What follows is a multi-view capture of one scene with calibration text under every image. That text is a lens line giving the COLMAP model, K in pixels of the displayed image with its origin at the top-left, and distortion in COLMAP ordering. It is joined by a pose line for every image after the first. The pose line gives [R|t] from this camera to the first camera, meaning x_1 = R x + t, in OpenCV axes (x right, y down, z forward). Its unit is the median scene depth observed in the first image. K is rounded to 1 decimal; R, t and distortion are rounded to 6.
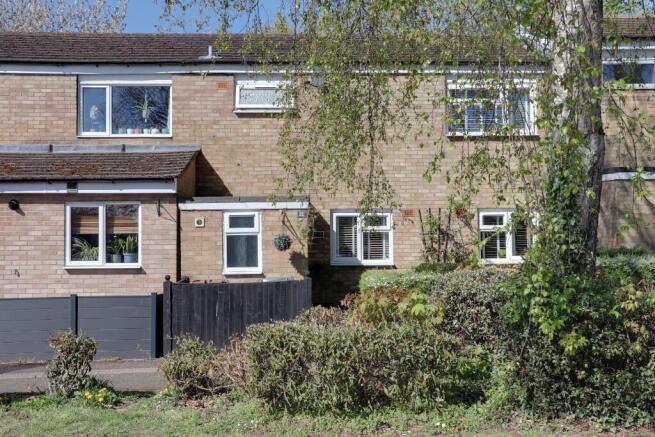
lens RADIAL K [[897.3, 0, 328.0], [0, 897.3, 220.5], [0, 0, 1]] dist [-0.010607, 0.000000]
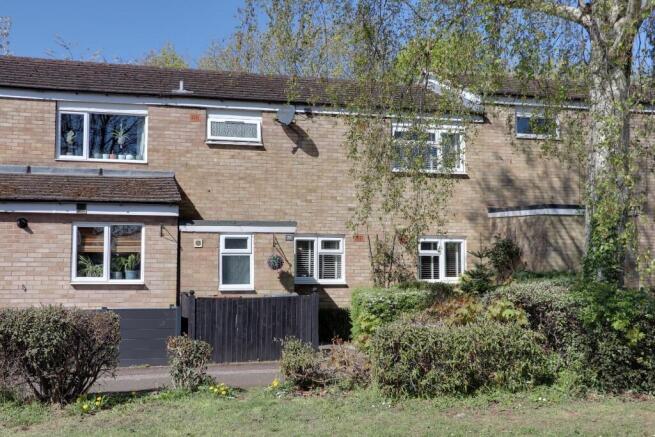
lens RADIAL K [[897.3, 0, 326.4], [0, 897.3, 216.3], [0, 0, 1]] dist [-0.010607, 0.000000]
pose [[0.974839, 0.025084, 0.221493, -0.233897], [-0.017836, 0.999240, -0.034662, 0.004514], [-0.222195, 0.029839, 0.974546, -0.108982]]
